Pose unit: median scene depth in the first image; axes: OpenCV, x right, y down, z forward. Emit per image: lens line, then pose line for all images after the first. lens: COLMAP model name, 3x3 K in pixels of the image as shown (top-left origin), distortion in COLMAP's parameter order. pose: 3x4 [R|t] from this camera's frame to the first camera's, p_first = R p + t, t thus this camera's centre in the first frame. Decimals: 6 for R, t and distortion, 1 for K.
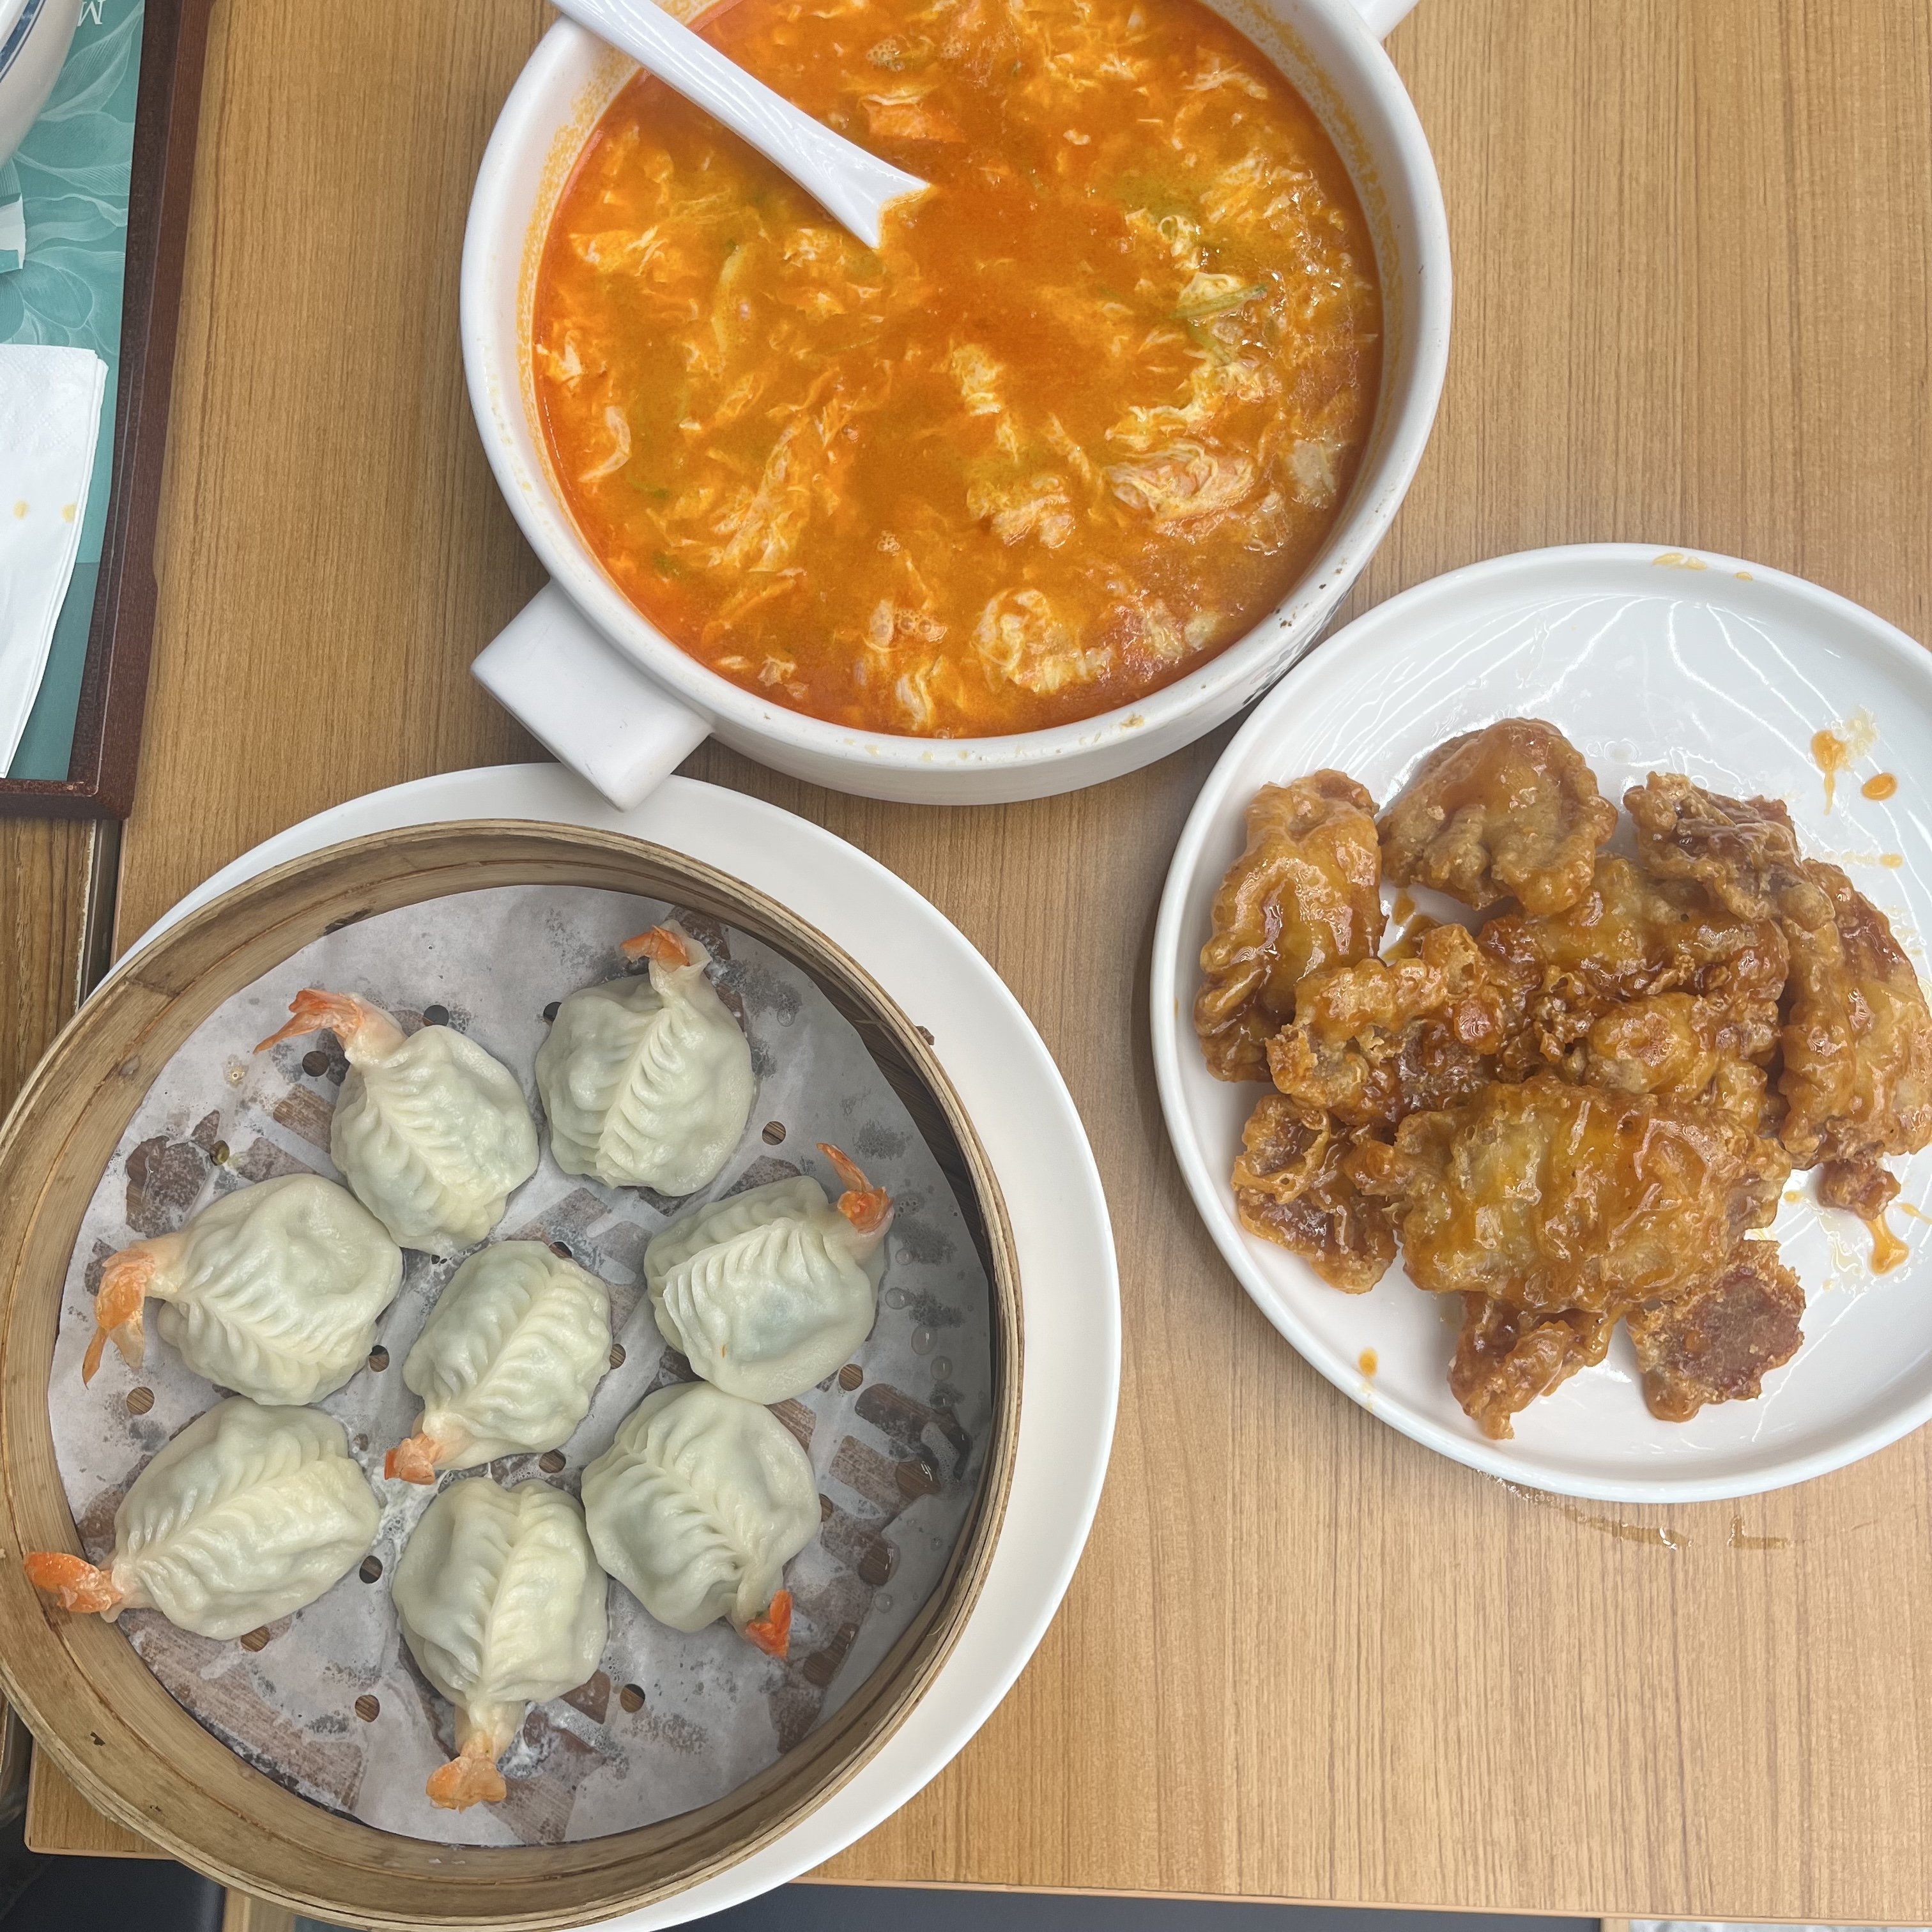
lens RADIAL K [[1965.4, 0, 966.0], [0, 1965.4, 966.0], [0, 0, 1]] dist [0.000912, 0.003074]
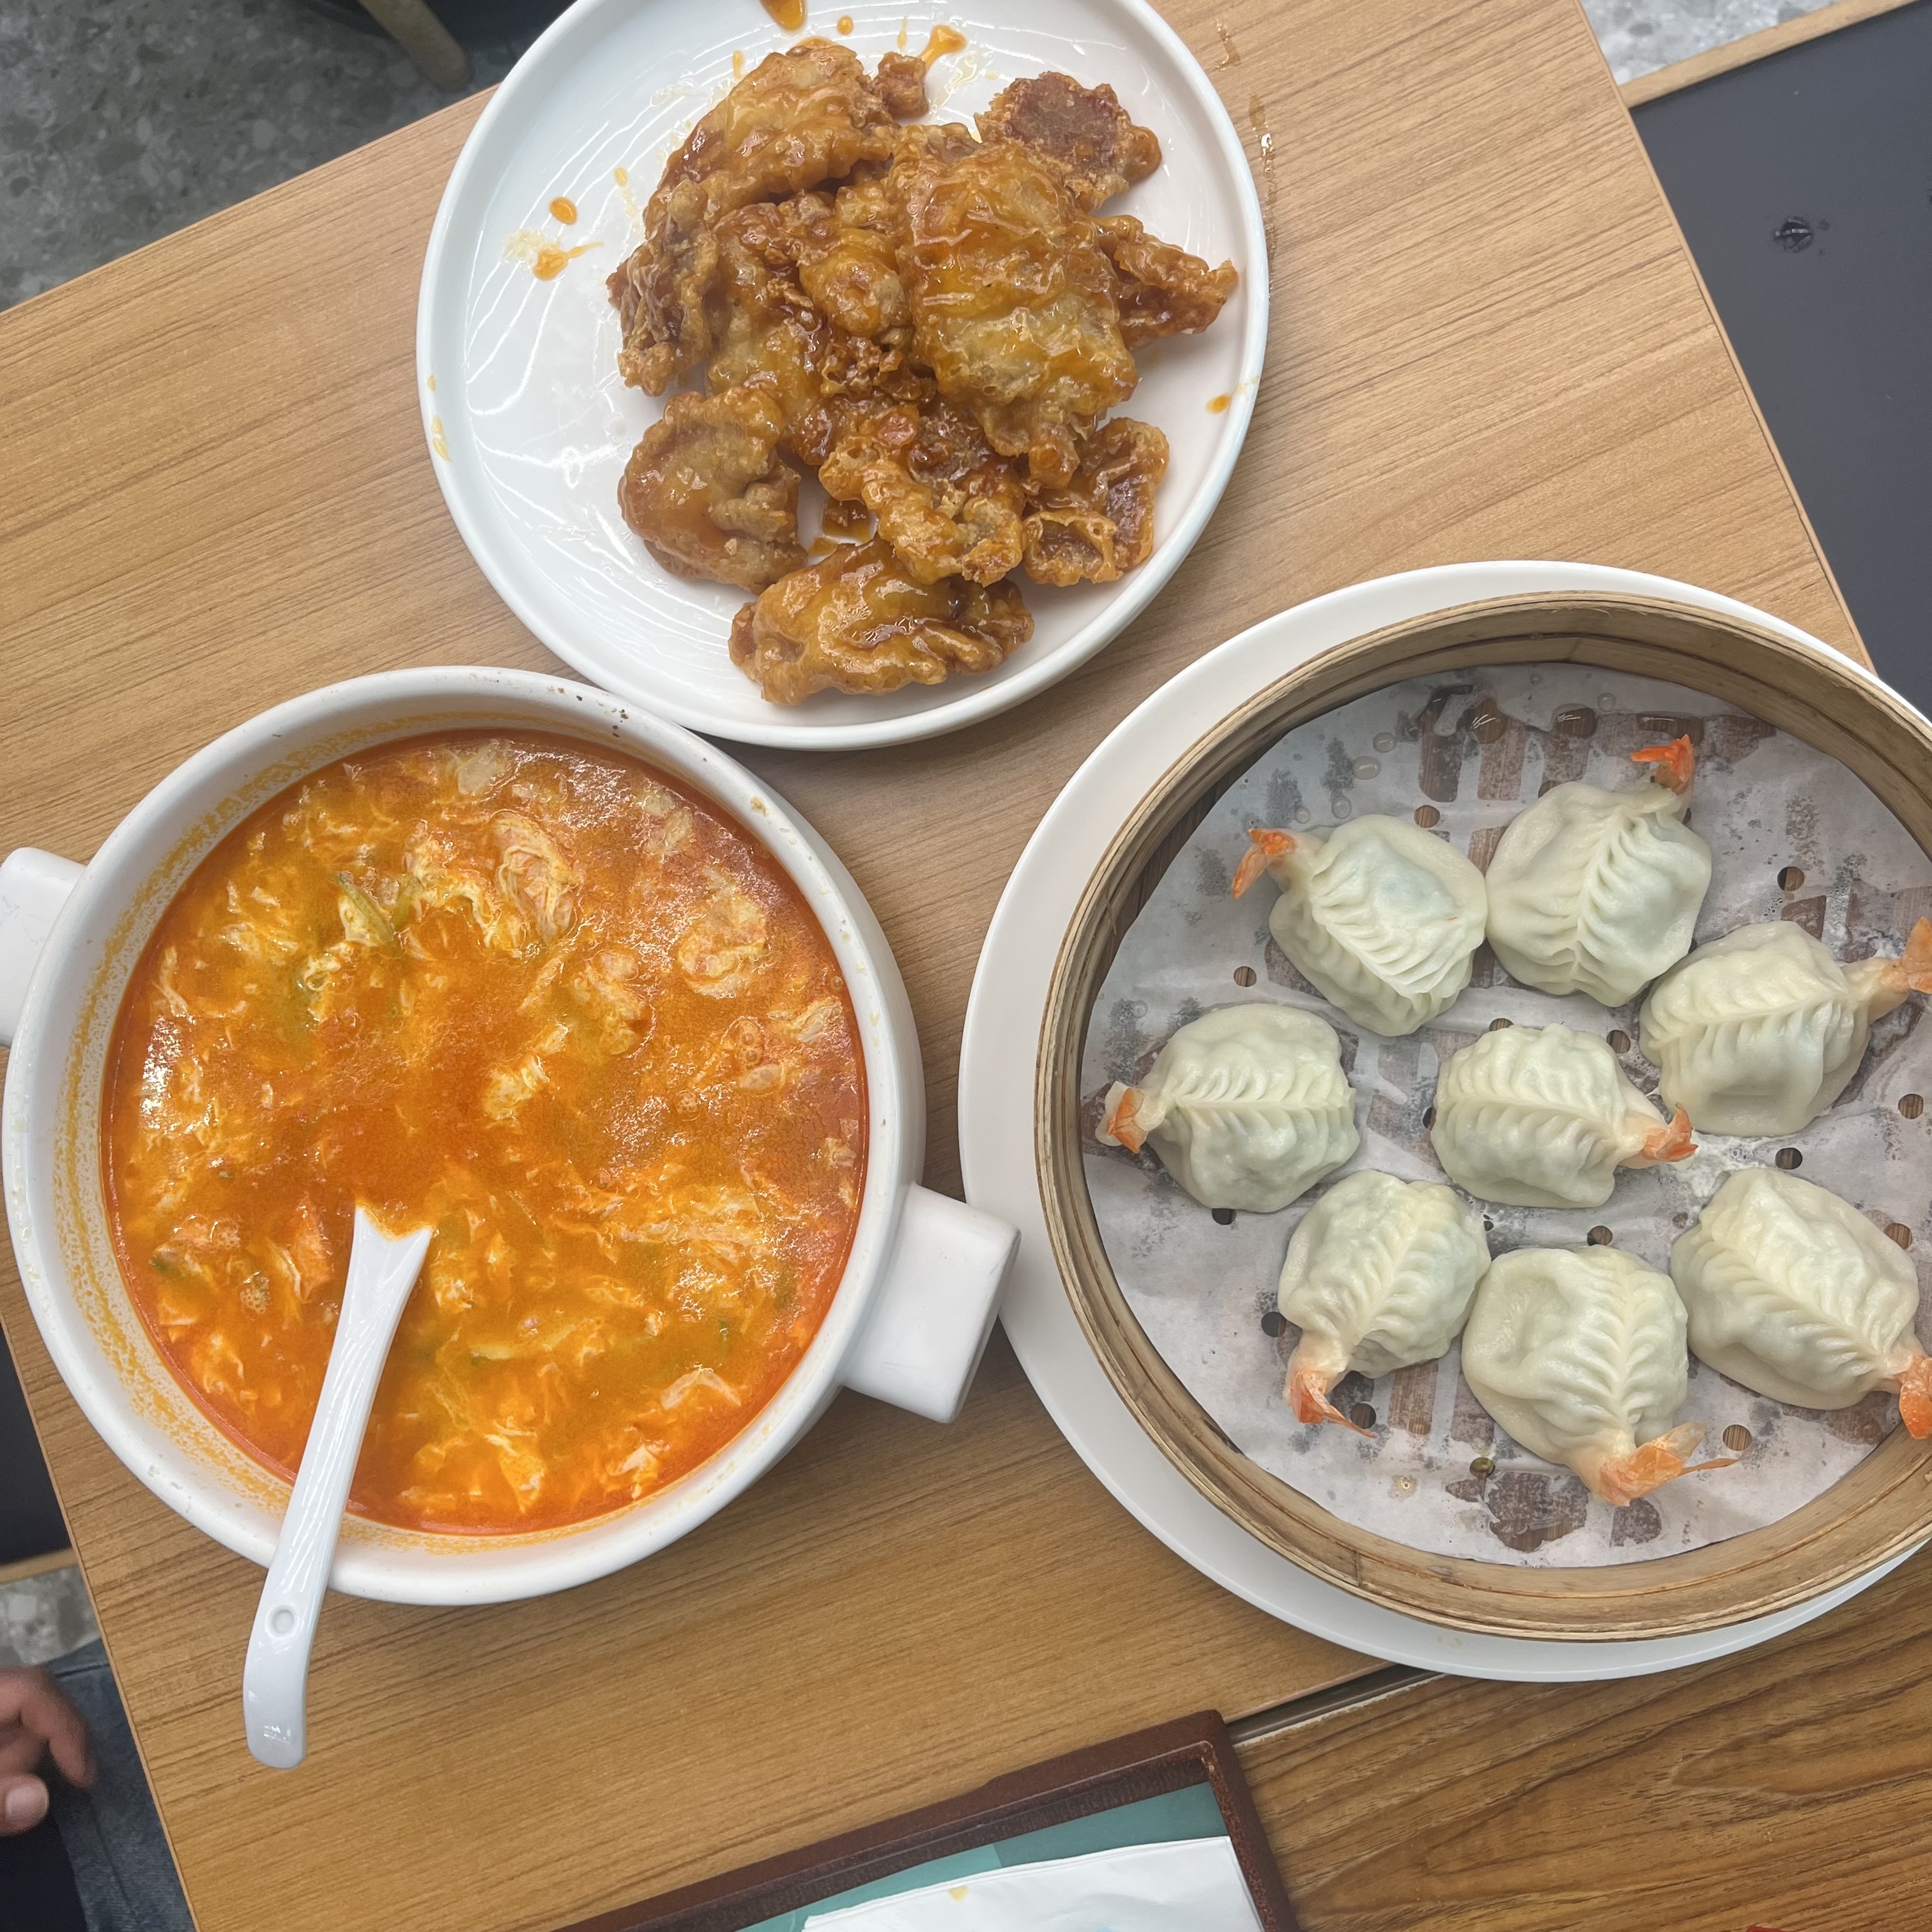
lens RADIAL K [[1965.4, 0, 966.0], [0, 1965.4, 966.0], [0, 0, 1]] dist [0.000912, 0.003074]
pose [[-0.384518, -0.914145, 0.128391, -0.169981], [0.922563, -0.385371, 0.019141, -0.071029], [0.031980, 0.125809, 0.991539, -0.051662]]
